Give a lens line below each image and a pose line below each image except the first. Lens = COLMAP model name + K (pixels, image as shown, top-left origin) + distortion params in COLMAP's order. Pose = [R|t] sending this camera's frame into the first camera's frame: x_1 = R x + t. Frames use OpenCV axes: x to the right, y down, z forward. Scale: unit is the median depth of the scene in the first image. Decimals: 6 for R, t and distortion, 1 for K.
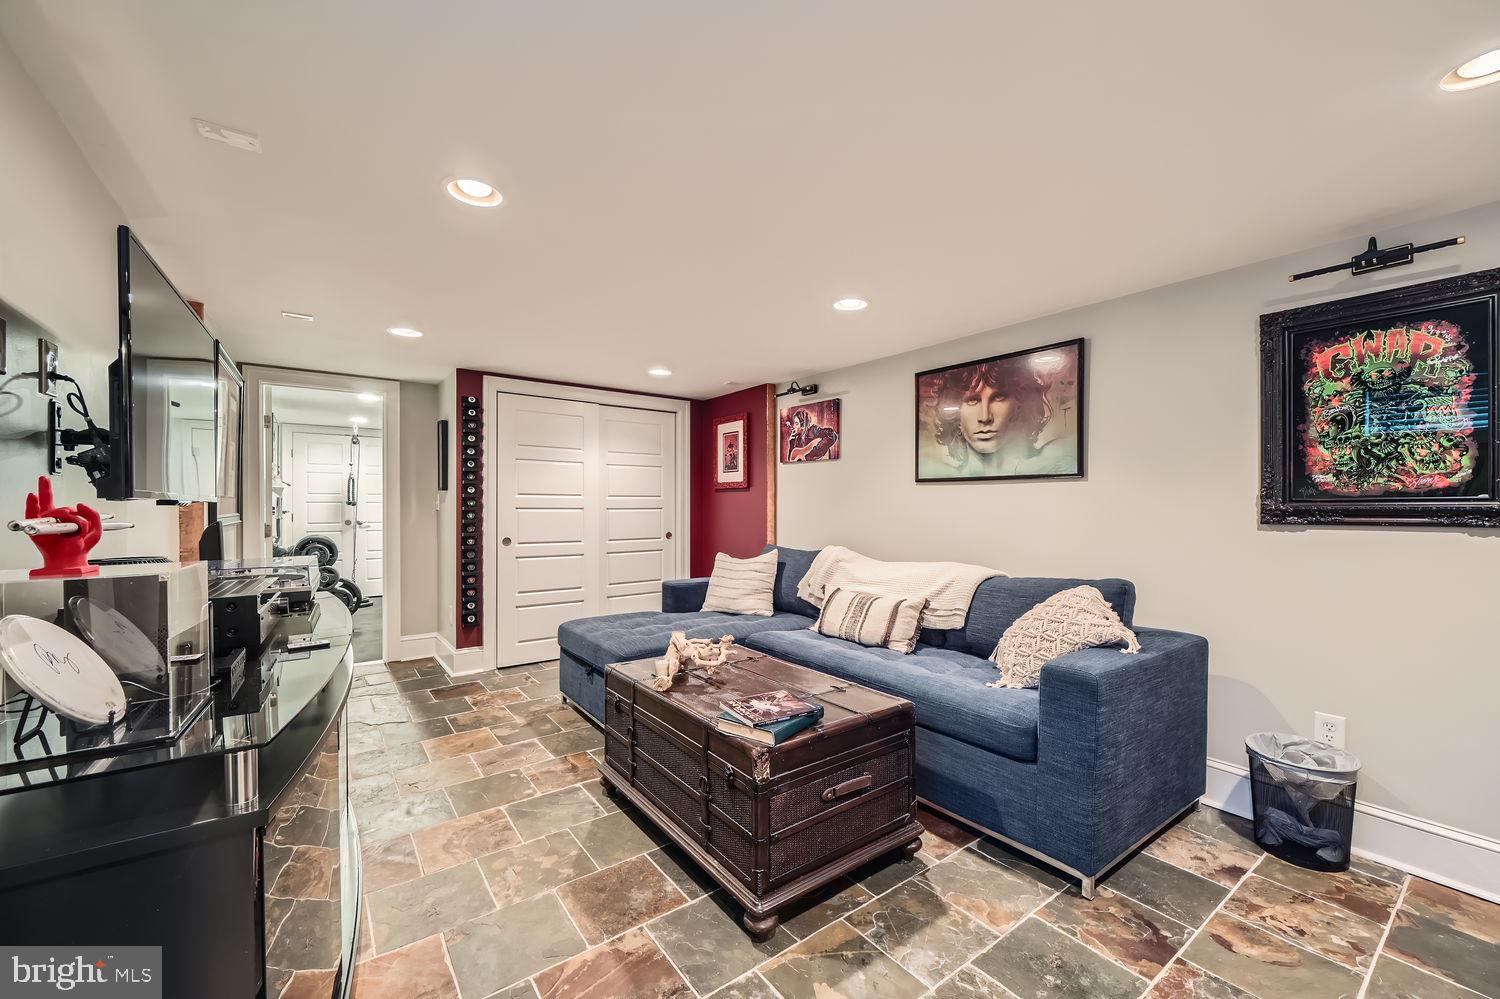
lens RADIAL K [[592.8, 0, 752.1], [0, 592.8, 506.6], [0, 0, 1]] dist [-0.003470, -0.000223]
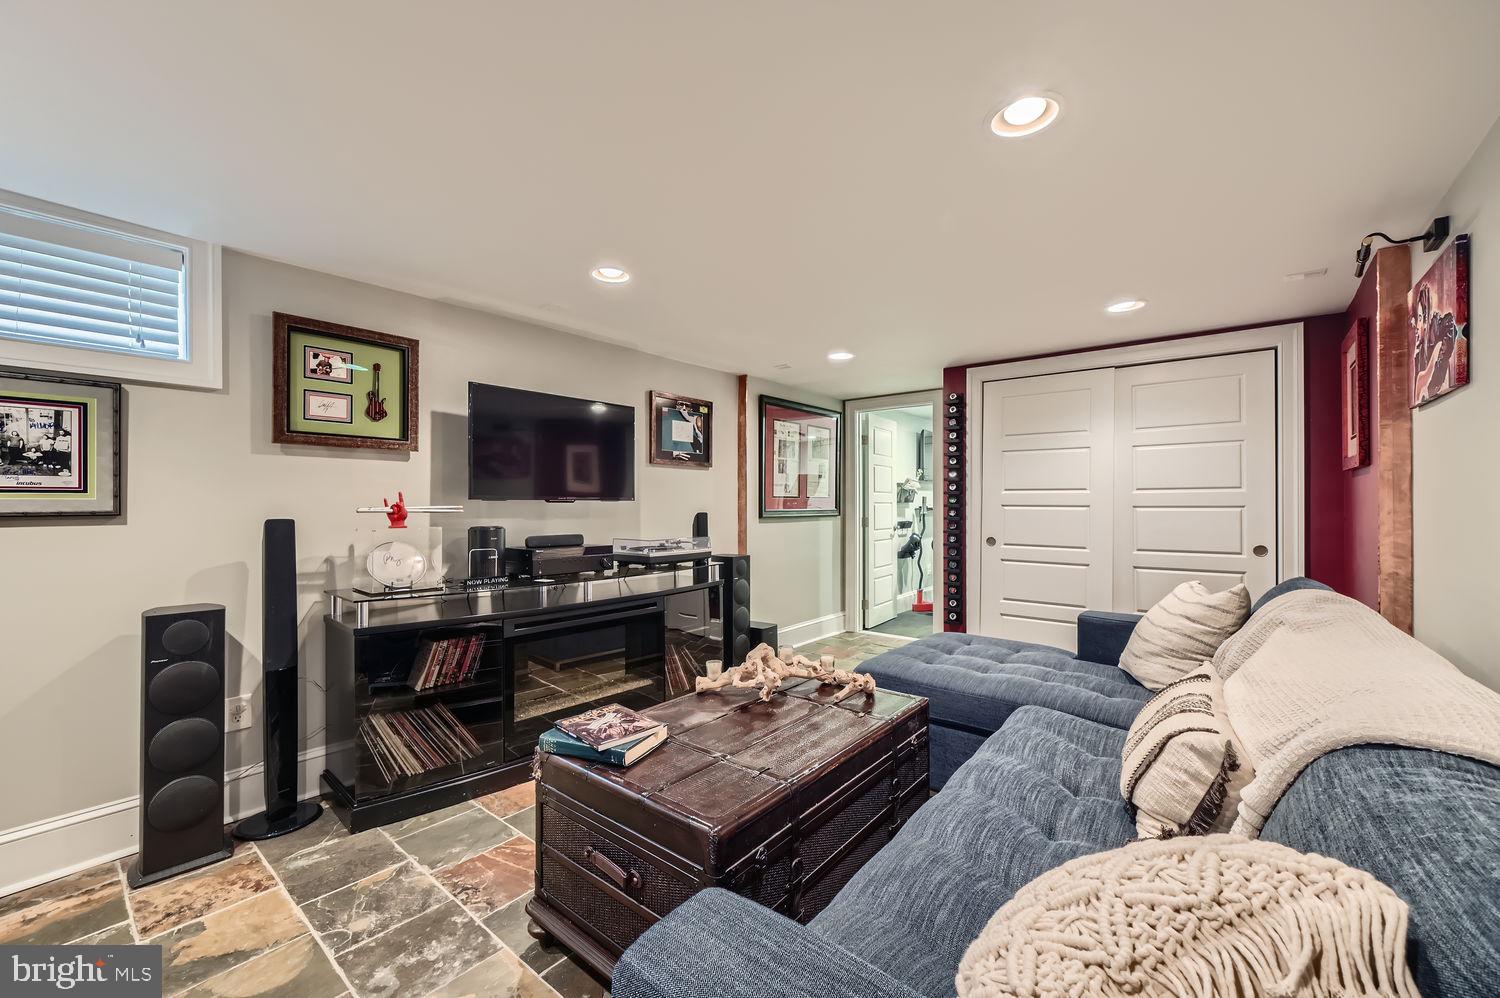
lens RADIAL K [[592.8, 0, 754.7], [0, 592.8, 504.0], [0, 0, 1]] dist [-0.003470, -0.000223]
pose [[0.249329, -0.001103, -0.968418, 0.522605], [-0.002562, 0.999995, -0.001799, 0.004031], [0.968416, 0.002929, 0.249324, 0.547112]]
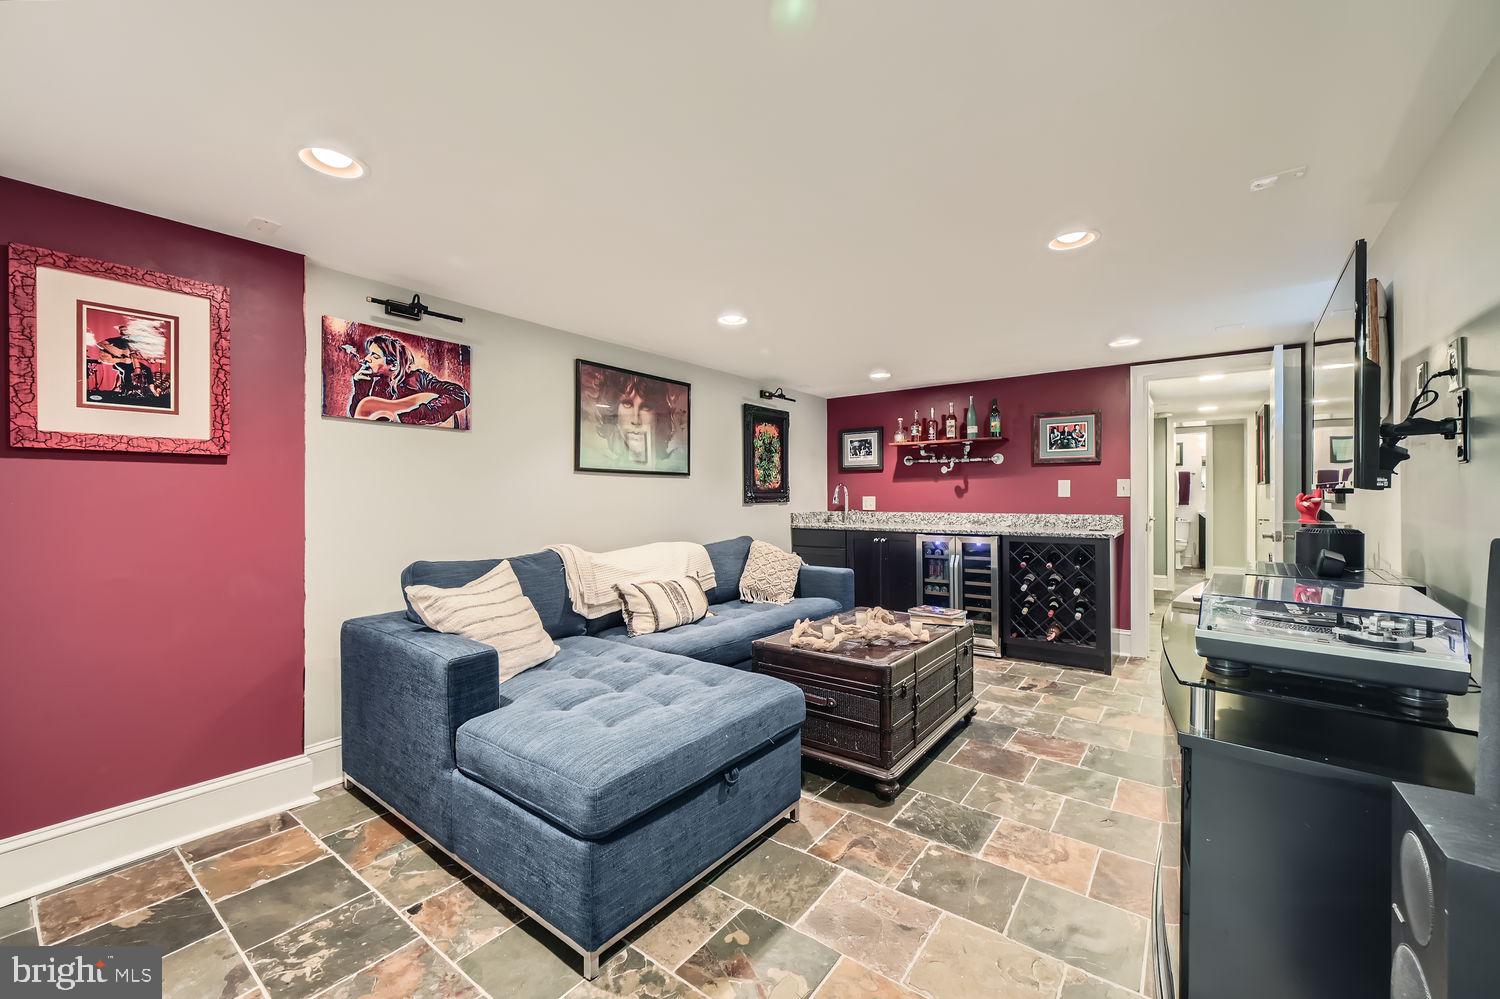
lens RADIAL K [[592.8, 0, 750.3], [0, 592.8, 493.1], [0, 0, 1]] dist [-0.003470, -0.000223]
pose [[-0.280646, 0.000510, 0.959811, -0.811728], [0.000893, 1.000000, -0.000270, -0.004366], [-0.959811, 0.000781, -0.280646, 1.103970]]
